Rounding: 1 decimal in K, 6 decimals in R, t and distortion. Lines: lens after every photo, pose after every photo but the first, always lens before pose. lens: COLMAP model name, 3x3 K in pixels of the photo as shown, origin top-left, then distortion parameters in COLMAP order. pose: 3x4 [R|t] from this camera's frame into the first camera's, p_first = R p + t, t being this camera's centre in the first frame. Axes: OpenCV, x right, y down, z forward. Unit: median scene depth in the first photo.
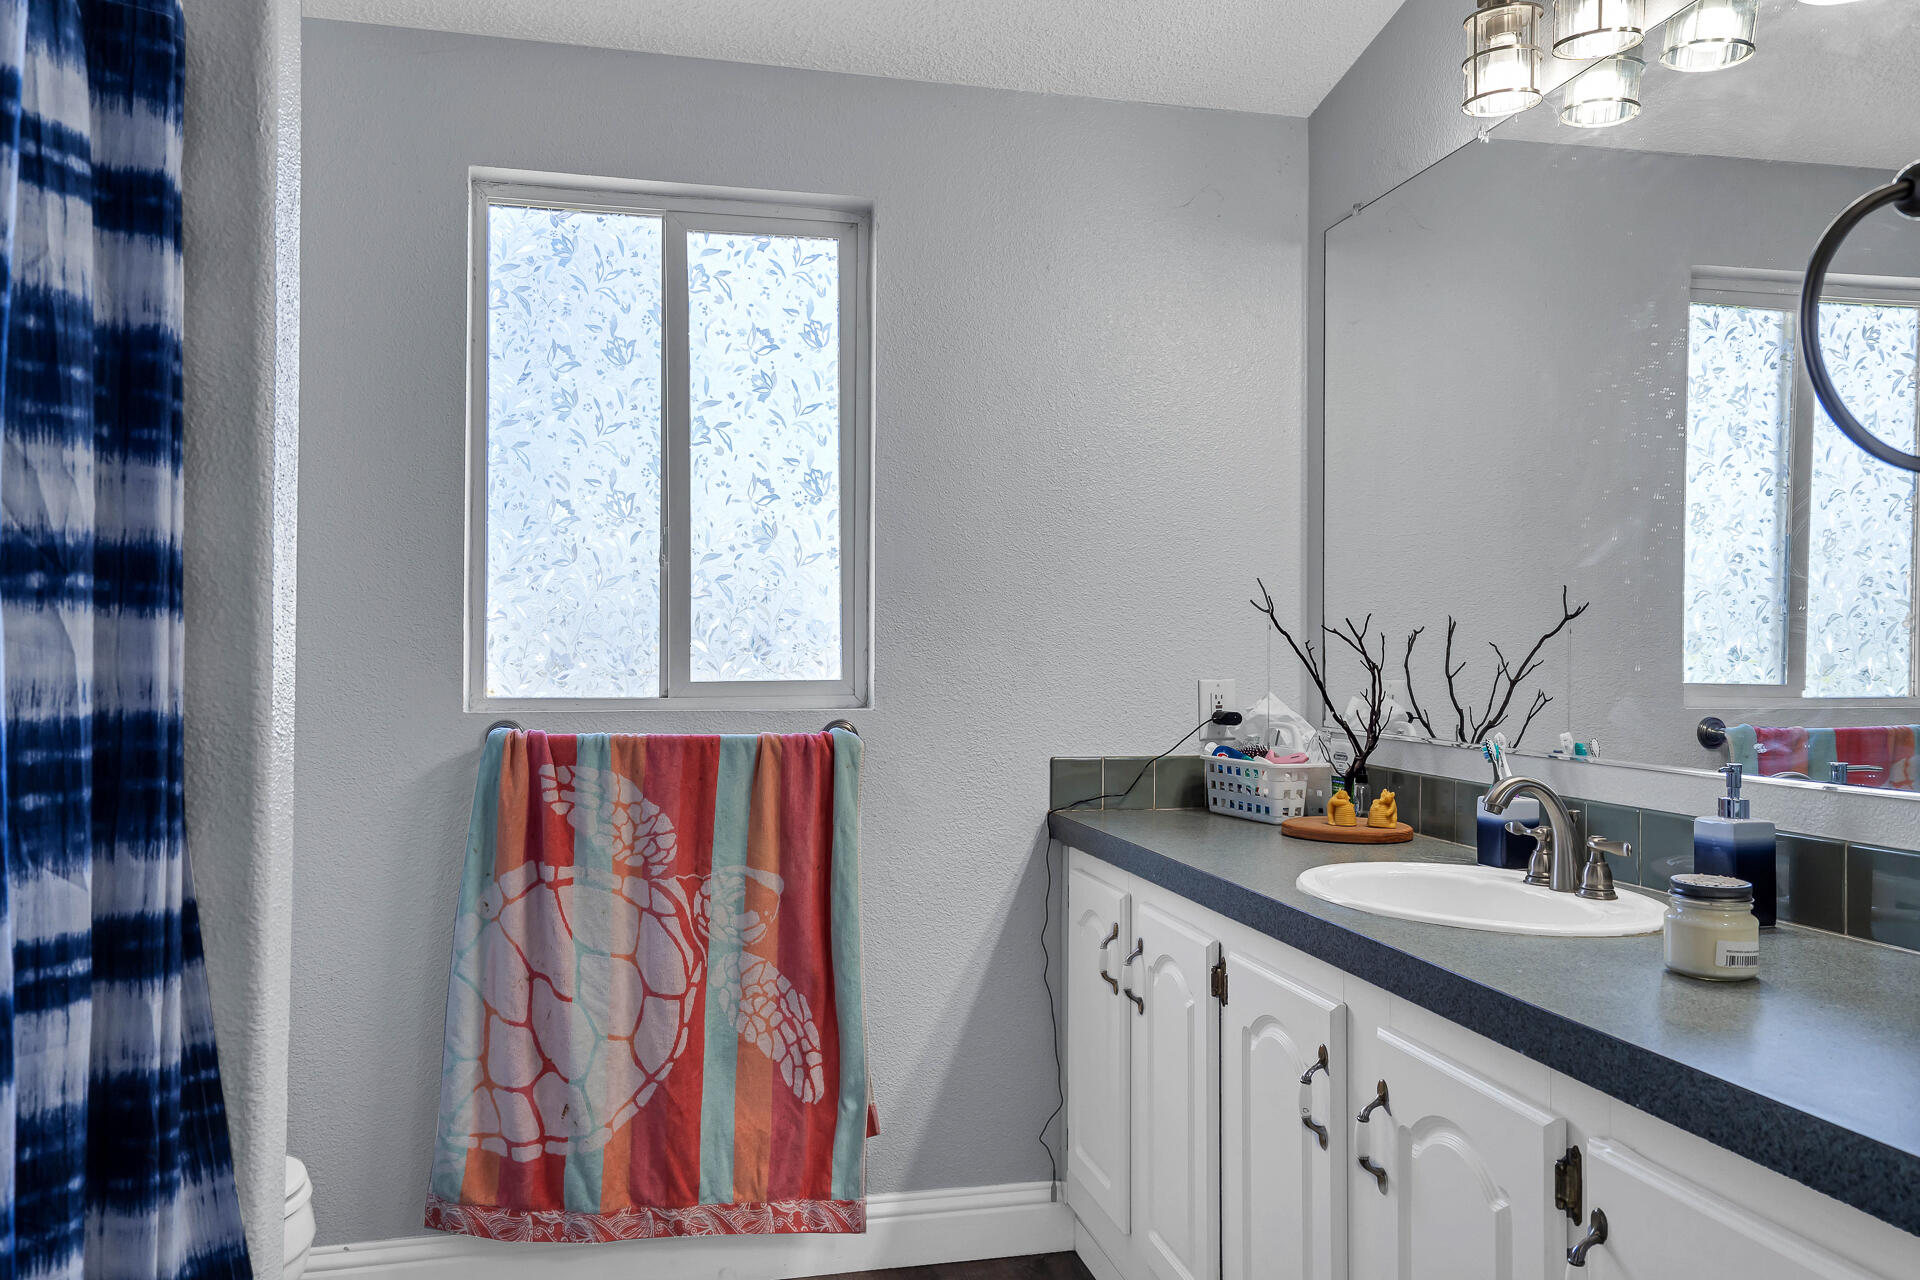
lens RADIAL K [[1333.9, 0, 960.0], [0, 1333.9, 640.0], [0, 0, 1]] dist [-0.002581, 0.040546]
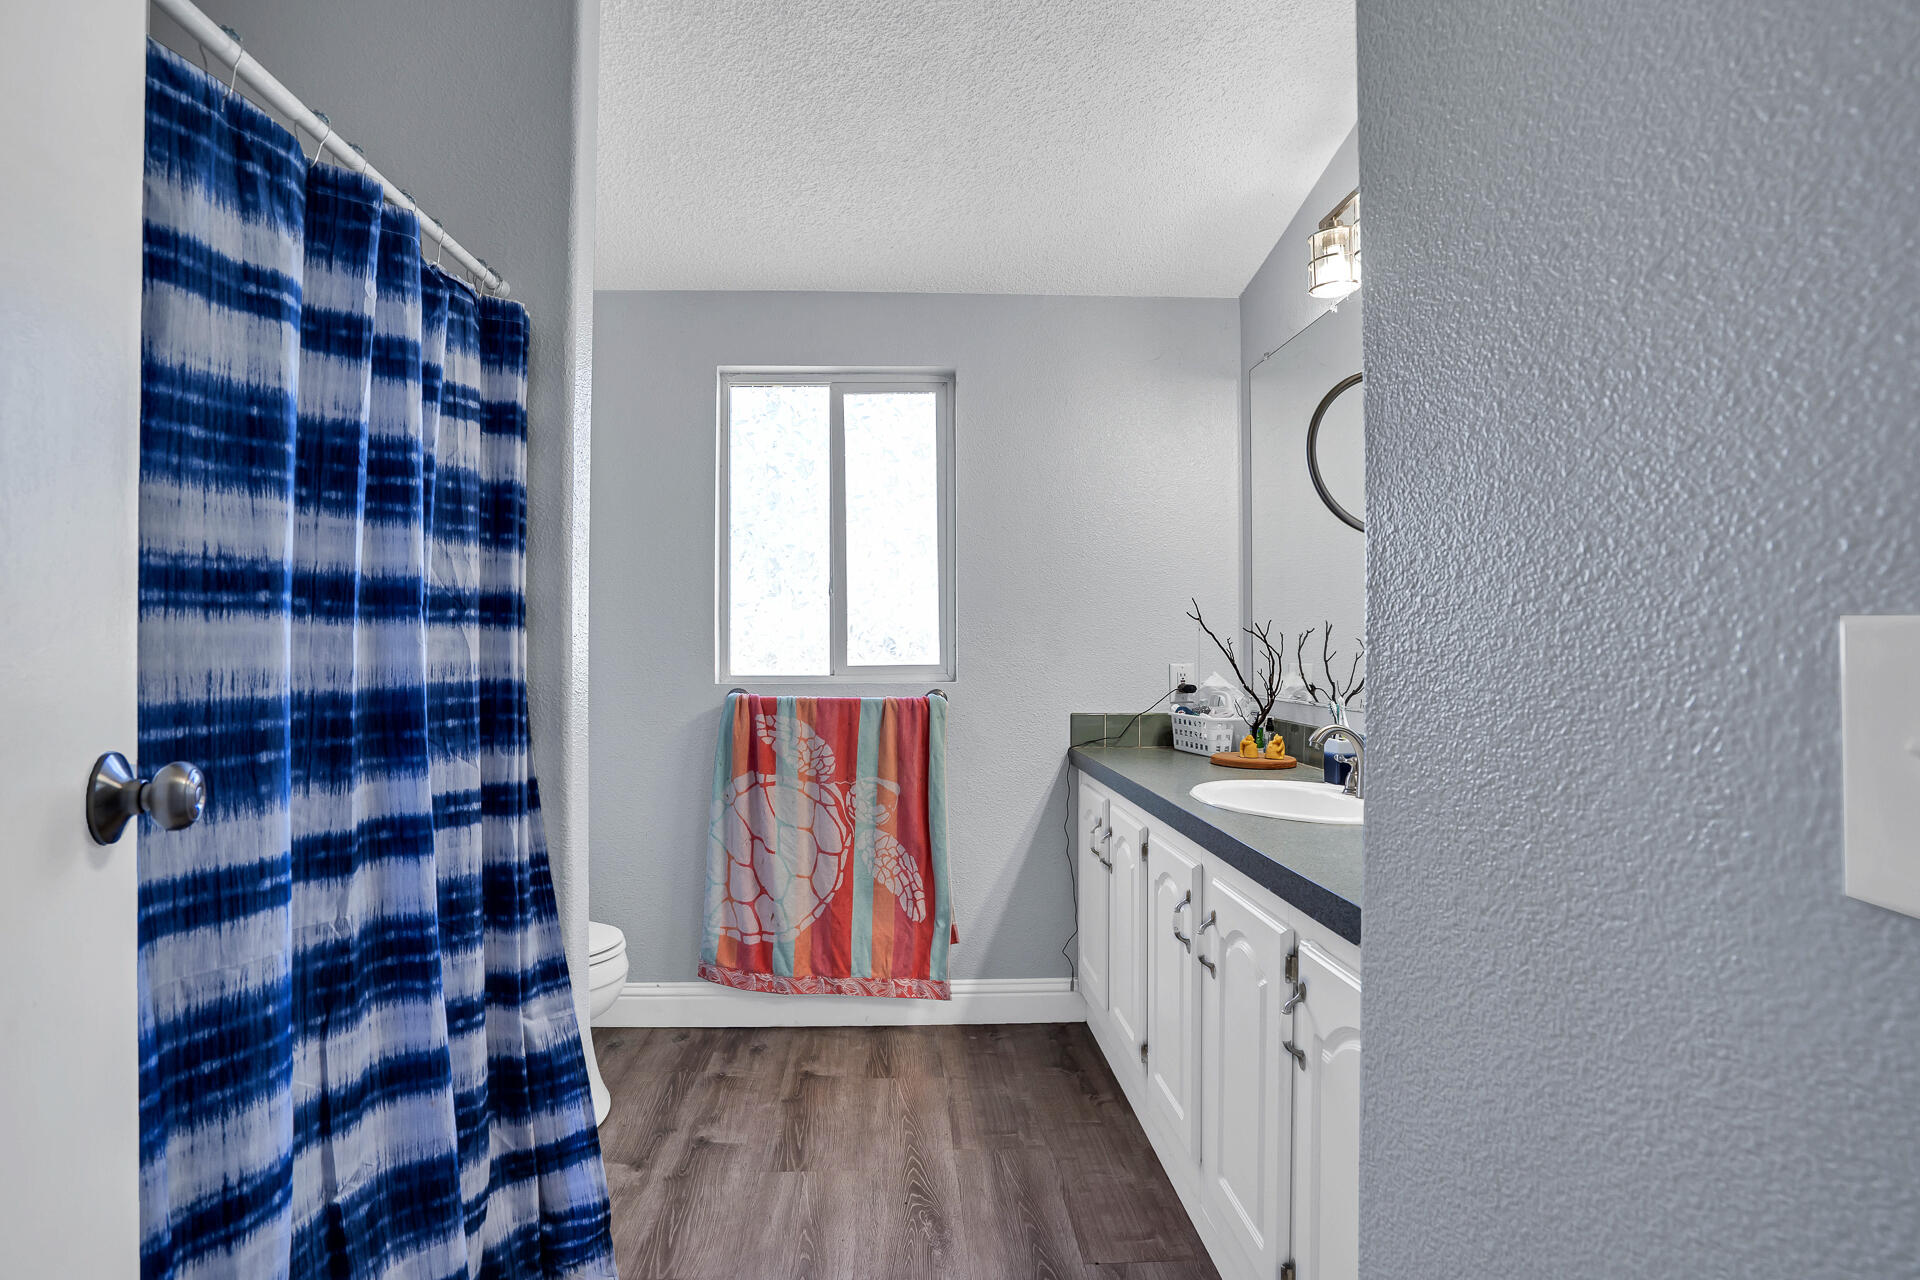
lens RADIAL K [[895.0, 0, 942.5], [0, 895.0, 645.8], [0, 0, 1]] dist [-0.063437, 0.028086]
pose [[0.983153, -0.006534, -0.182667, 0.125799], [0.007666, 0.999956, 0.005494, 0.001498], [0.182623, -0.006802, 0.983159, -0.072499]]
